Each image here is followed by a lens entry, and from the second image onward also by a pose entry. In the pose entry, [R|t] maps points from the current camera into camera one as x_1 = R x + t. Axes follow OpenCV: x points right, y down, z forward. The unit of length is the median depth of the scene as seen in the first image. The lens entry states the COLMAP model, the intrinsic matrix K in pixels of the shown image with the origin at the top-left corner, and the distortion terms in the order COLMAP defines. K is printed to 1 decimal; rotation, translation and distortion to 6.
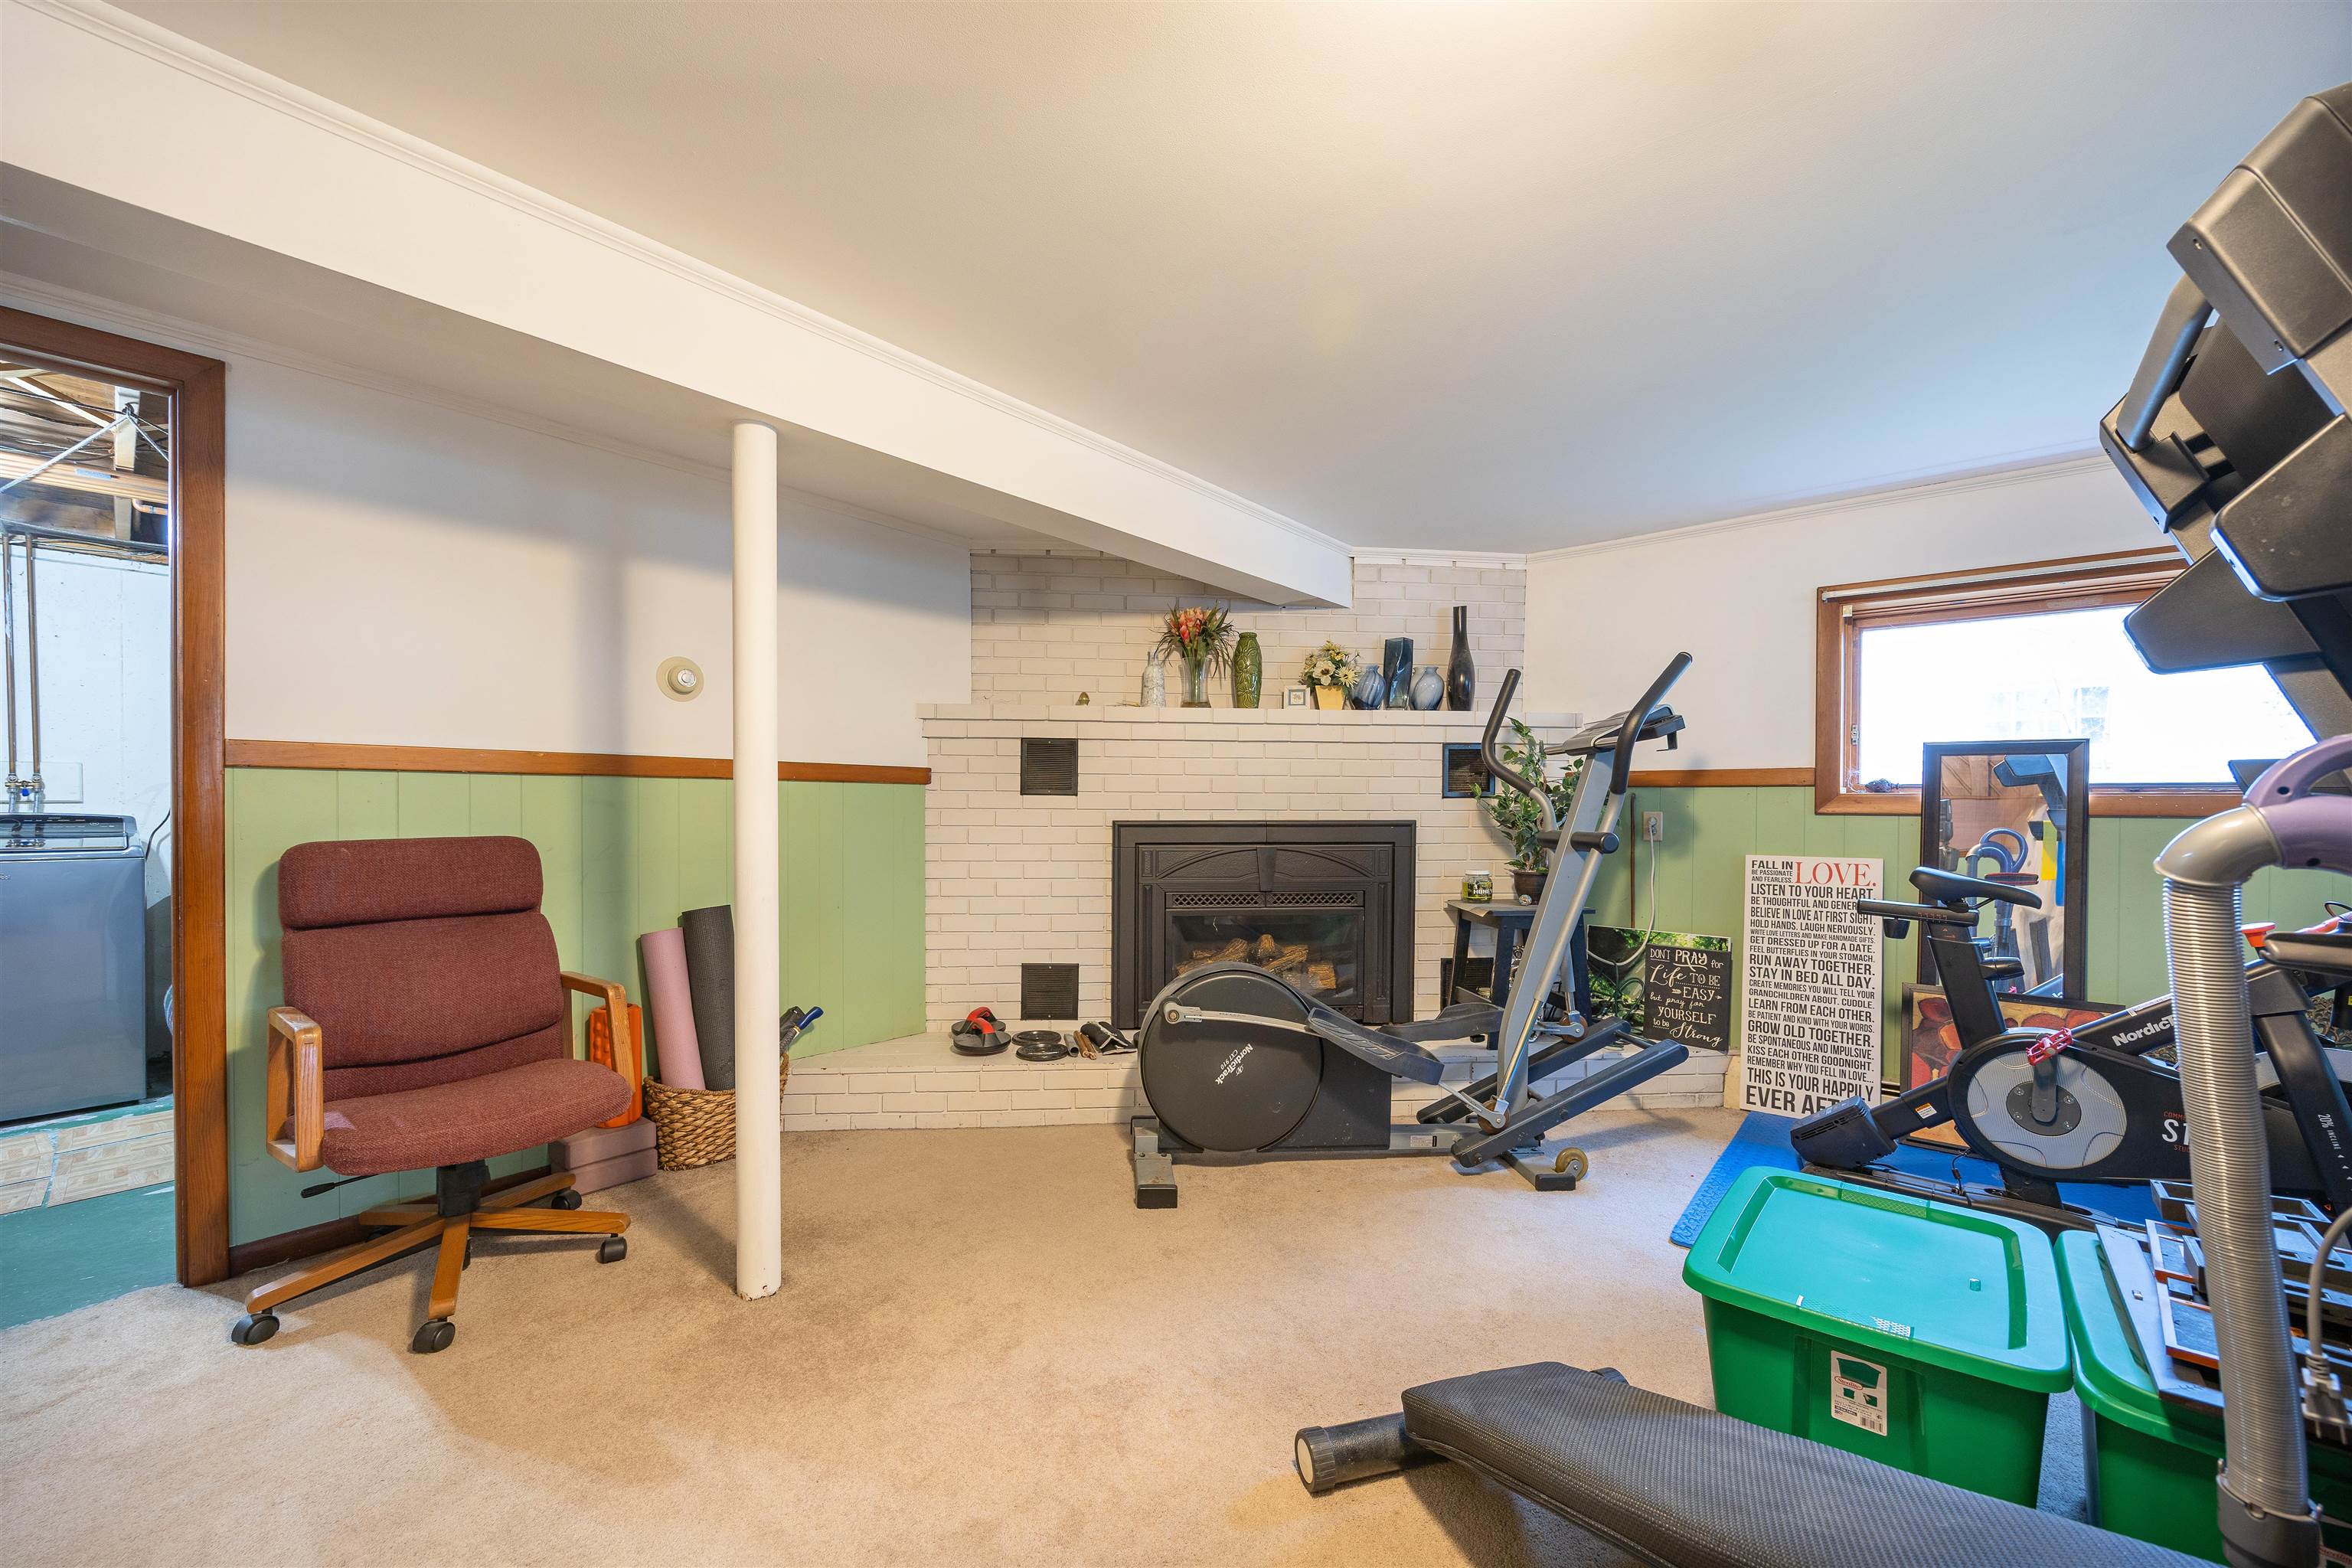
lens RADIAL K [[932.7, 0, 1176.0], [0, 932.7, 784.0], [0, 0, 1]] dist [0.000799, 0.000013]
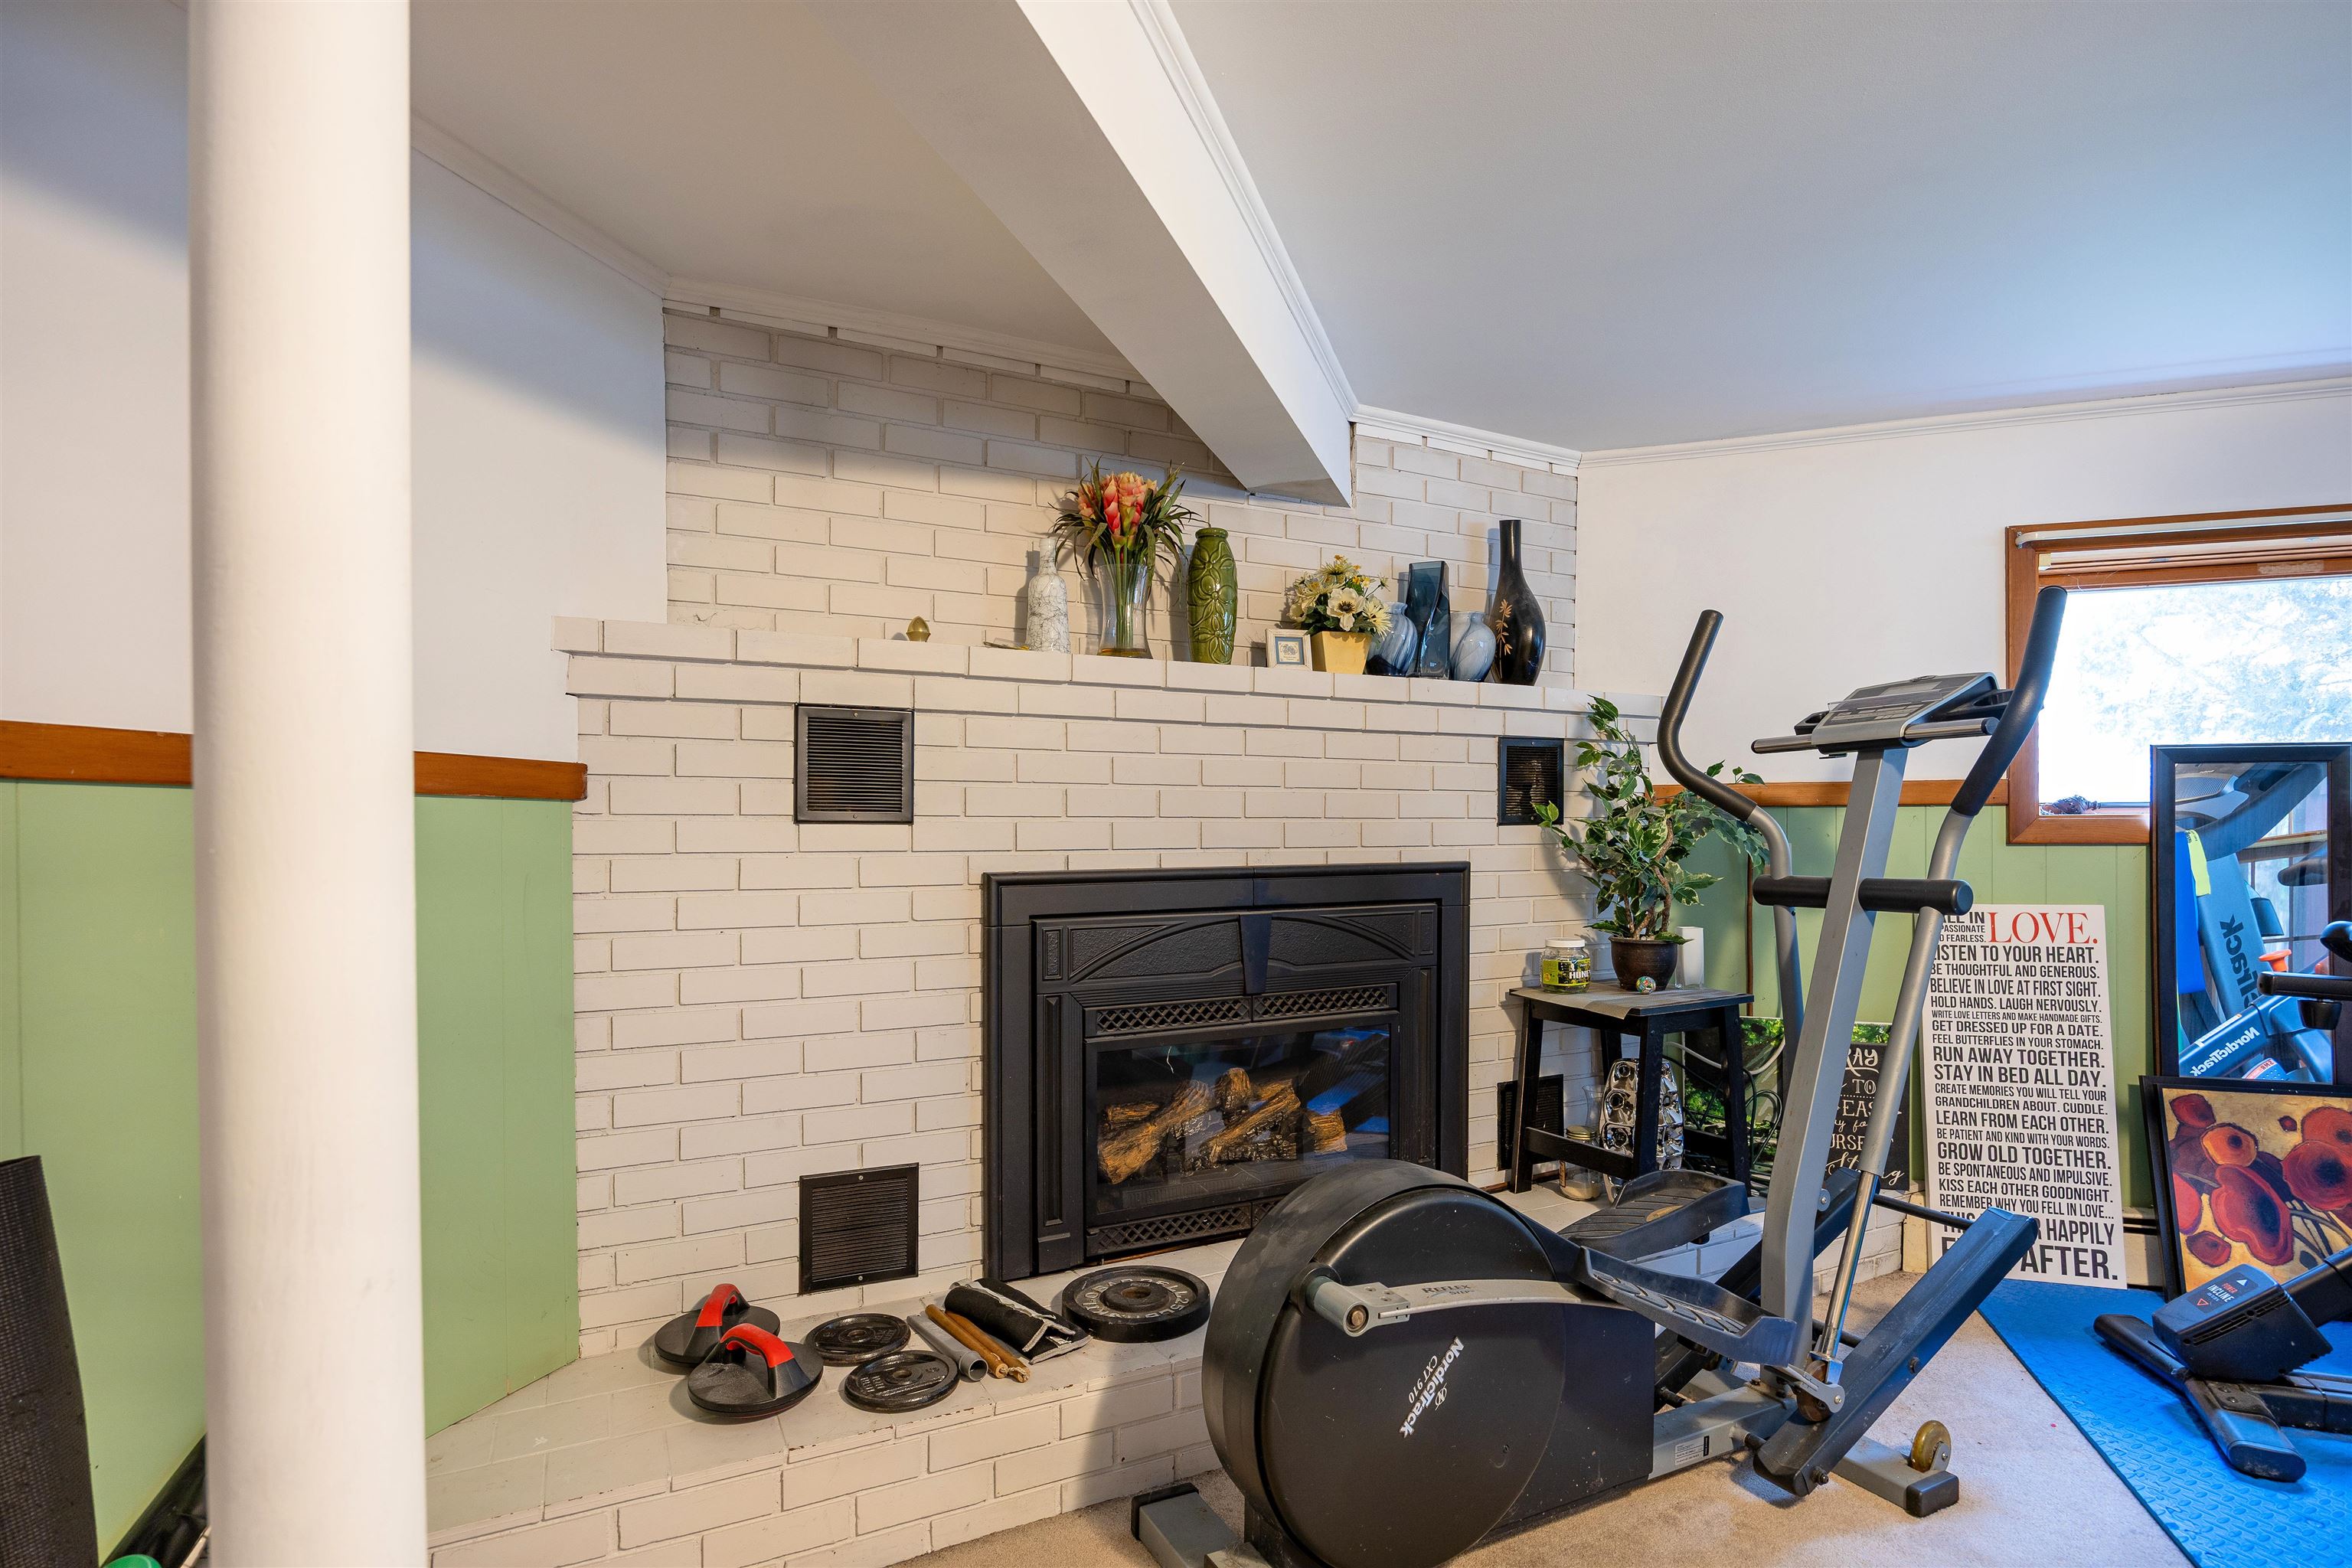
lens RADIAL K [[1159.7, 0, 1175.5], [0, 1159.7, 813.7], [0, 0, 1]] dist [-0.006300, -0.000440]
pose [[0.924291, -0.002267, 0.381682, -0.212158], [0.000081, 0.999984, 0.005743, 0.003340], [-0.381689, -0.005277, 0.924276, 0.378405]]
